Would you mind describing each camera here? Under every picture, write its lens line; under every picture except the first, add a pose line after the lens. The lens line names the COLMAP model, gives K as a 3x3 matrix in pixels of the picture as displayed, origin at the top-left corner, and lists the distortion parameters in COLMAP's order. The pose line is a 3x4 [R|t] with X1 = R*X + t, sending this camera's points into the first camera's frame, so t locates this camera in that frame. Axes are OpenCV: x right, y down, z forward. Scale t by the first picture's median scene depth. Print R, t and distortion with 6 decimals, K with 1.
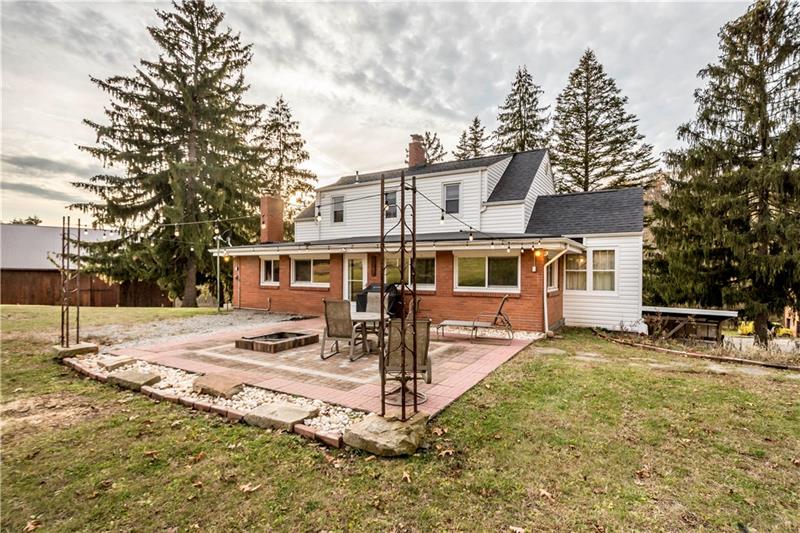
lens RADIAL K [[398.1, 0, 400.0], [0, 398.1, 266.5], [0, 0, 1]] dist [0.000761, 0.000005]
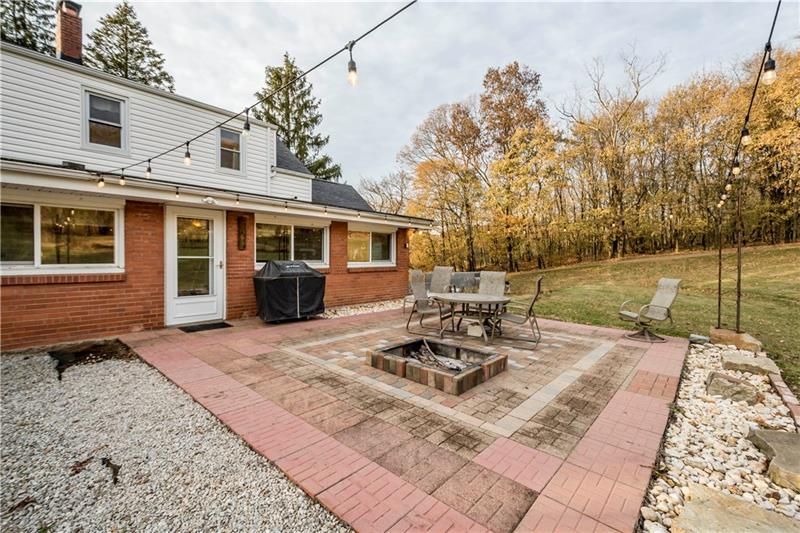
lens RADIAL K [[349.4, 0, 399.2], [0, 349.4, 262.3], [0, 0, 1]] dist [0.008282, -0.000953]
pose [[0.210637, -0.021160, 0.977335, -0.318603], [-0.022166, 0.999405, 0.026415, 0.013684], [-0.977313, -0.027228, 0.210043, 0.369230]]
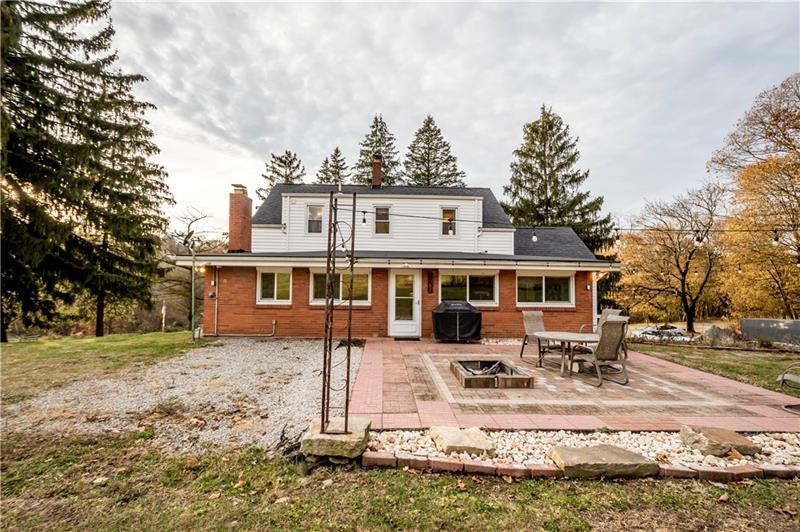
lens RADIAL K [[352.6, 0, 398.9], [0, 352.6, 263.8], [0, 0, 1]] dist [0.010528, -0.000365]
pose [[0.846252, 0.040253, 0.531260, -0.344839], [-0.013471, 0.998440, -0.054194, 0.000383], [-0.532612, 0.038705, 0.845474, 0.174792]]
